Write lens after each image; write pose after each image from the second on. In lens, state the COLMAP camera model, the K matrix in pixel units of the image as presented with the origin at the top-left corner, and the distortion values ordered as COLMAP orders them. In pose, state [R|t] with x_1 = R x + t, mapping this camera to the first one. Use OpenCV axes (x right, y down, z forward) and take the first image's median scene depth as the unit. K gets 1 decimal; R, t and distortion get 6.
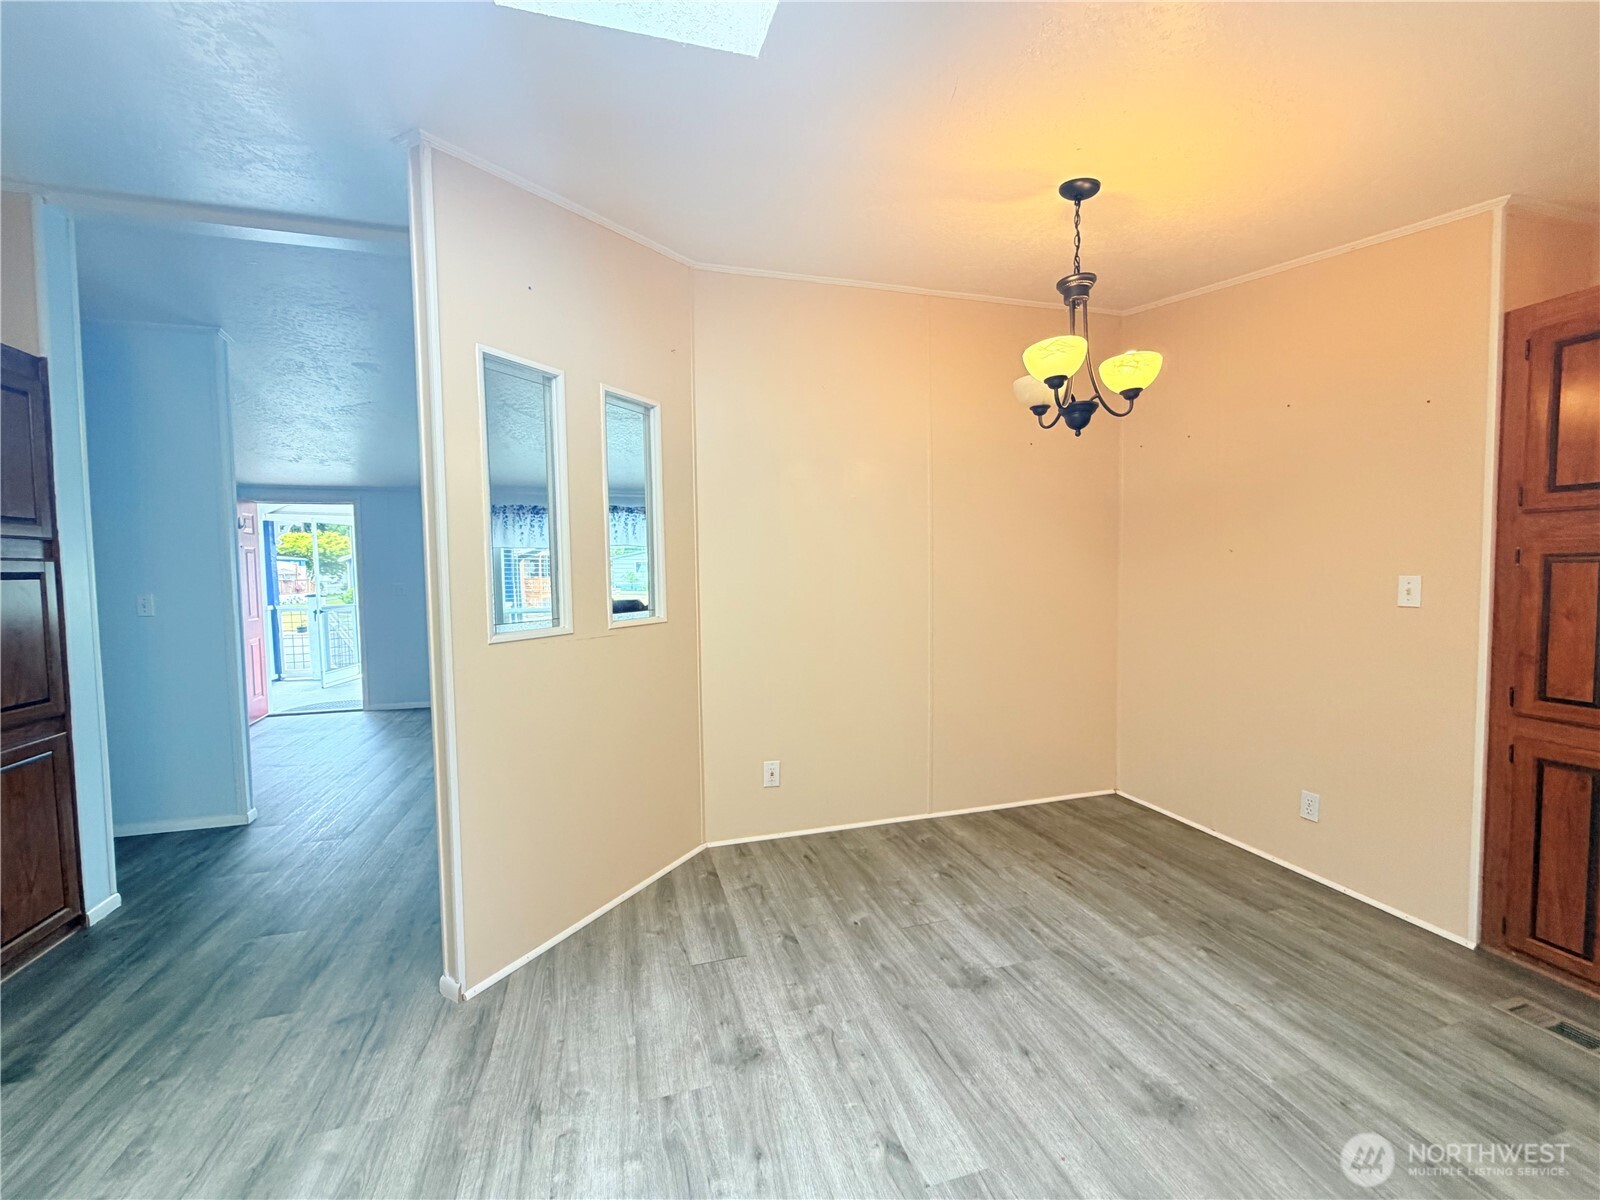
lens RADIAL K [[635.4, 0, 792.8], [0, 635.4, 599.3], [0, 0, 1]] dist [-0.000469, 0.000198]
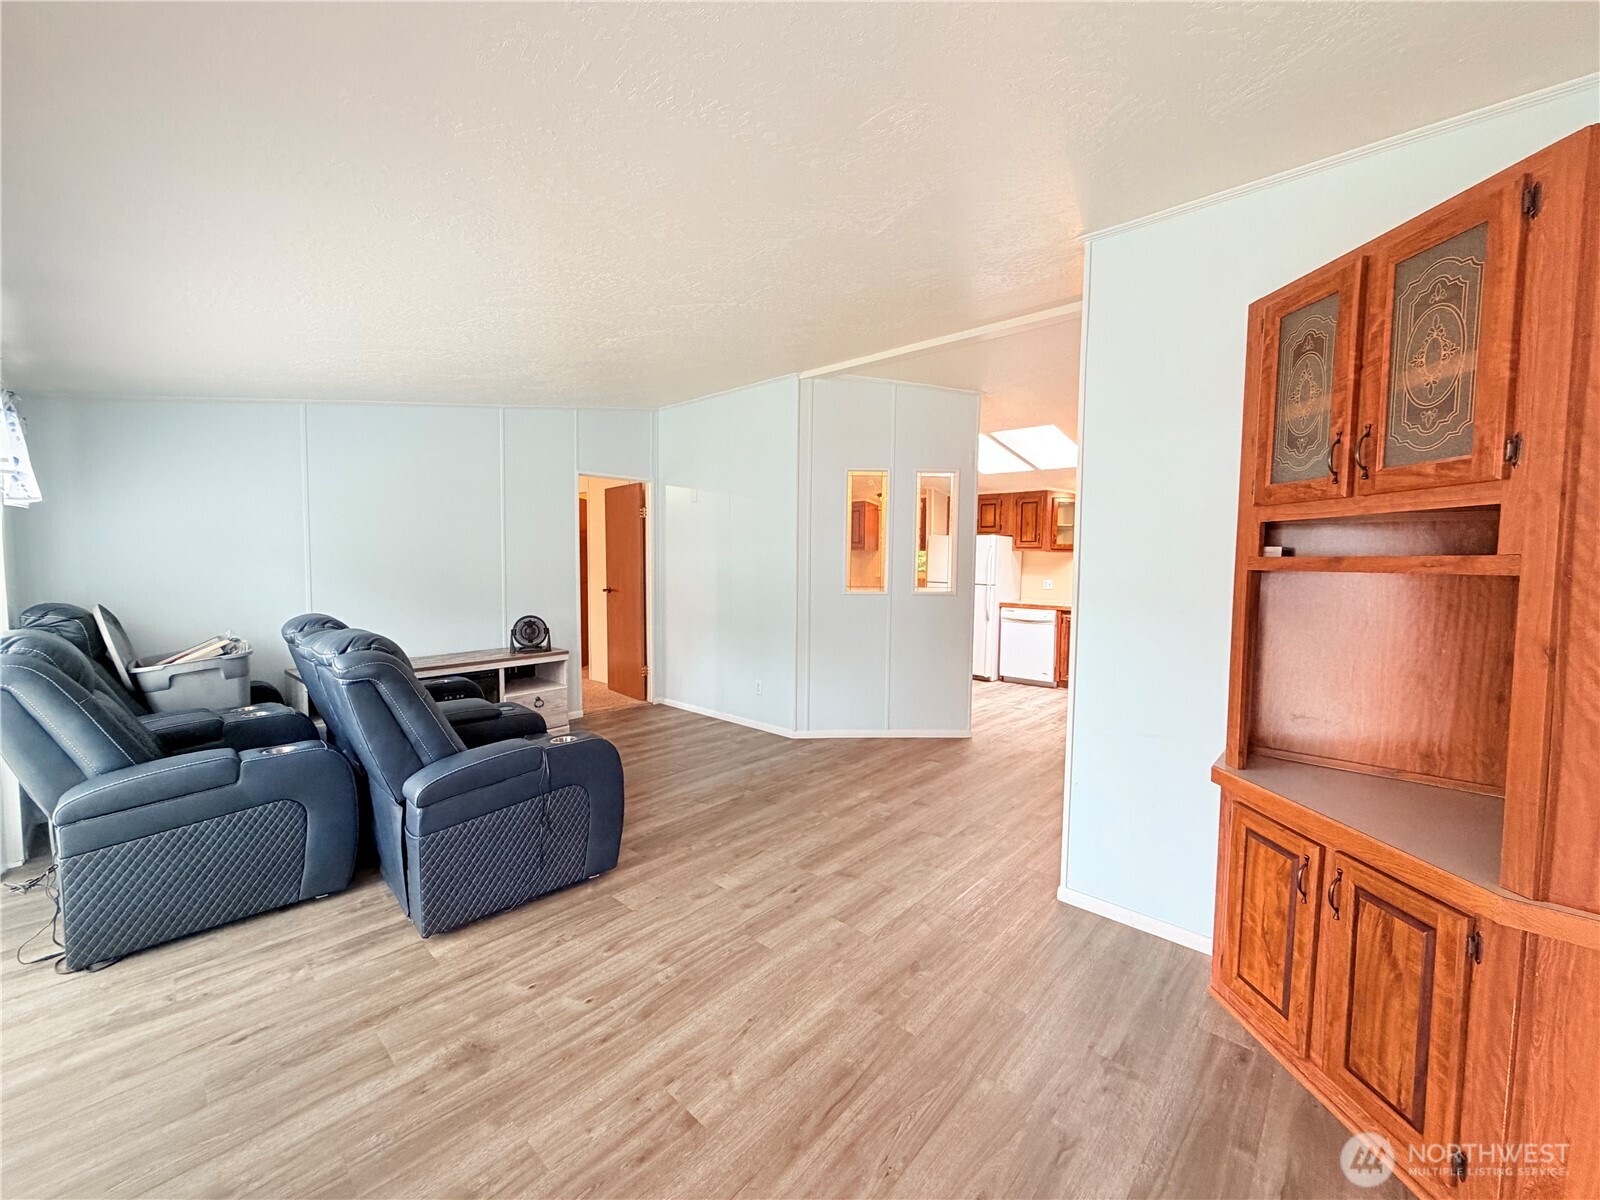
lens RADIAL K [[635.4, 0, 792.8], [0, 635.4, 599.3], [0, 0, 1]] dist [-0.000469, 0.000198]
pose [[-0.521629, -0.045215, 0.851974, -2.196466], [0.039463, 0.996247, 0.077033, -0.120017], [-0.852259, 0.073805, -0.517887, 2.744325]]
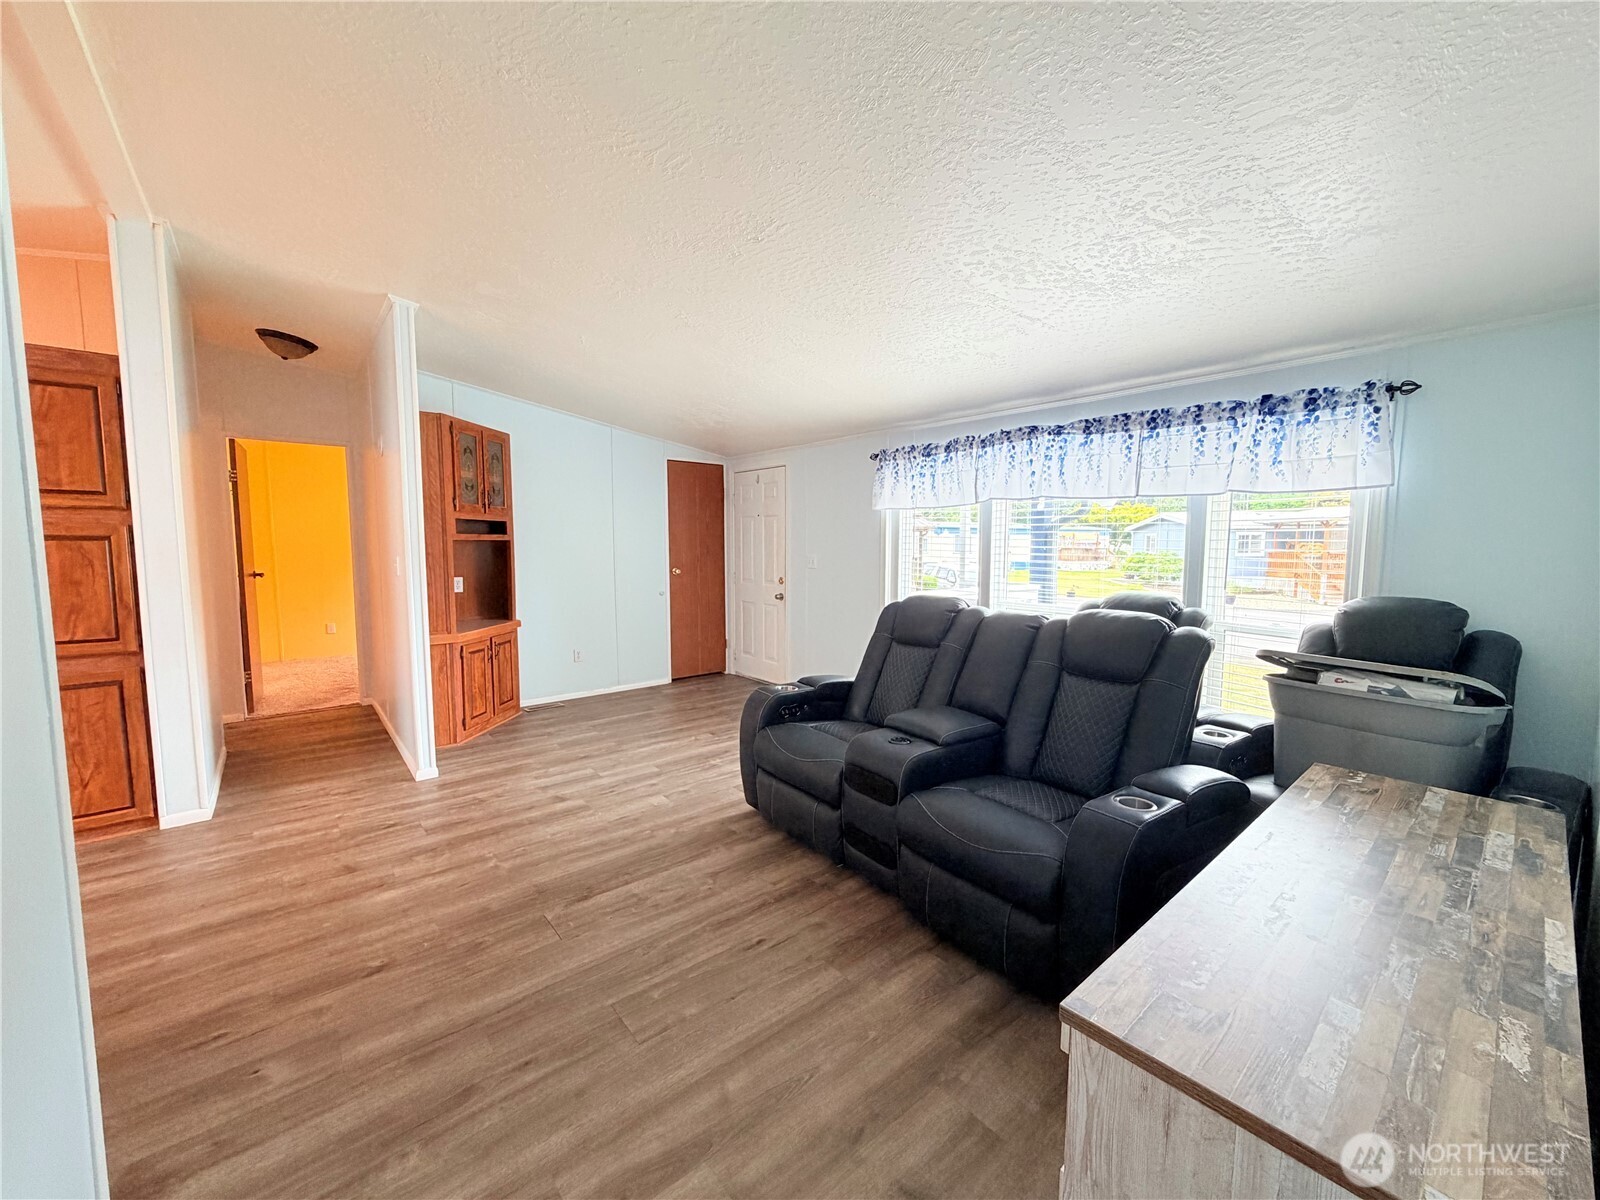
lens RADIAL K [[635.4, 0, 792.8], [0, 635.4, 599.3], [0, 0, 1]] dist [-0.000469, 0.000198]
pose [[0.393556, 0.096231, -0.914250, 0.506686], [-0.053888, 0.995211, 0.081555, -0.098514], [0.917720, 0.017171, 0.396857, 1.893555]]
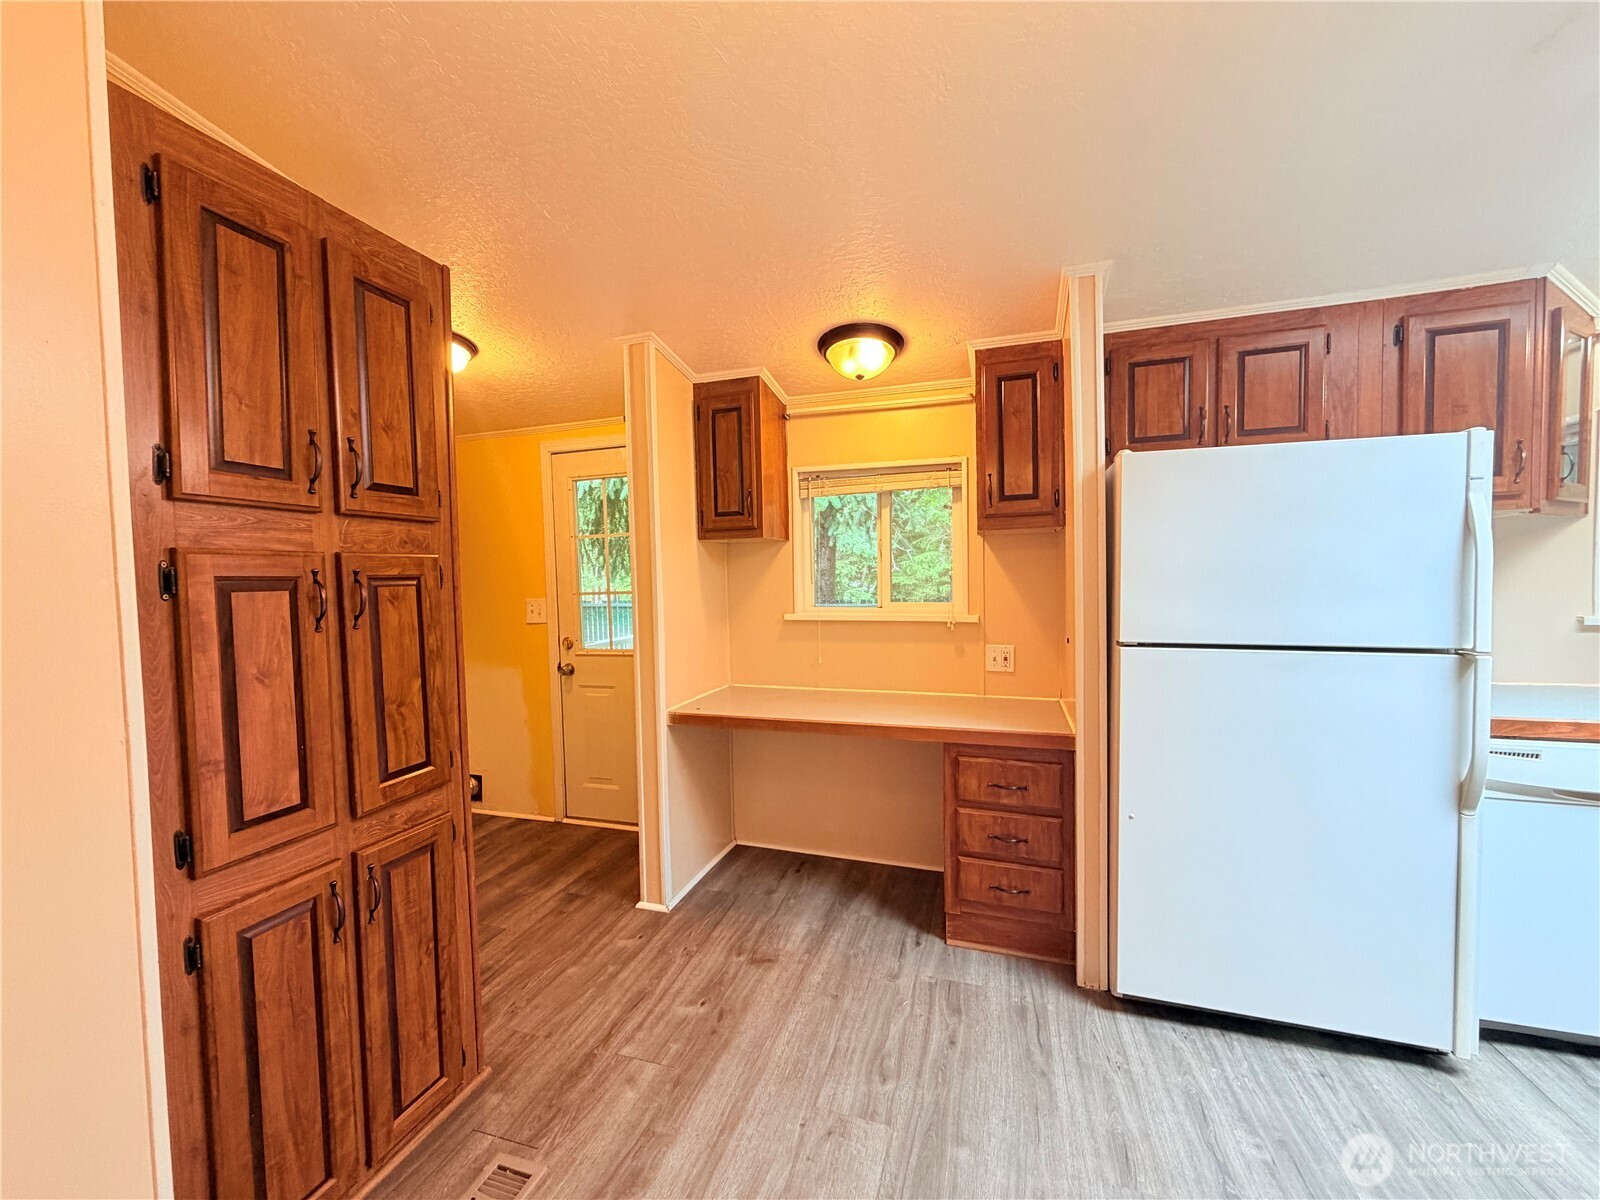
lens RADIAL K [[643.1, 0, 793.0], [0, 643.1, 601.1], [0, 0, 1]] dist [0.000448, 0.000026]
pose [[-0.823945, 0.011377, 0.566555, 0.419317], [0.061638, 0.995666, 0.069647, -0.056641], [-0.563307, 0.092306, -0.821075, 1.144679]]
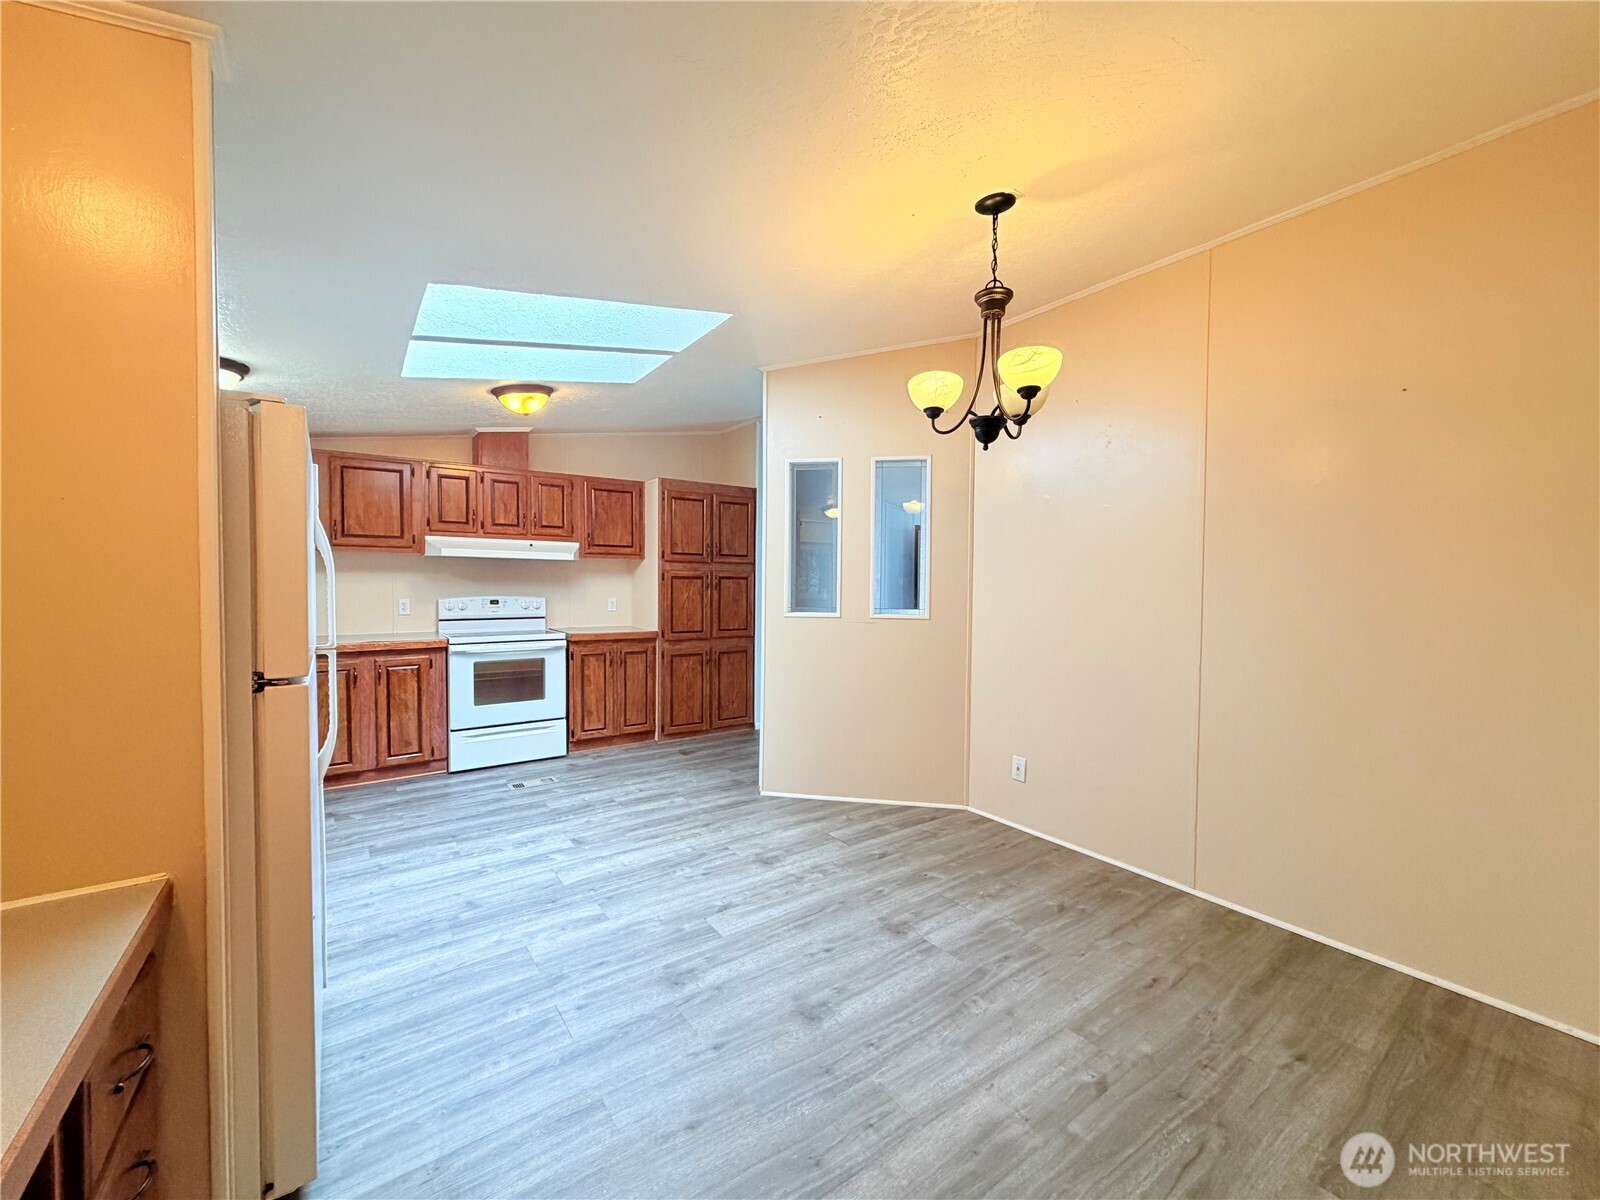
lens RADIAL K [[635.4, 0, 792.8], [0, 635.4, 599.3], [0, 0, 1]] dist [-0.000469, 0.000198]
pose [[0.331586, 0.042688, -0.942459, 1.294096], [-0.060621, 0.997875, 0.023870, -0.026978], [0.941475, 0.049218, 0.333470, 0.388524]]
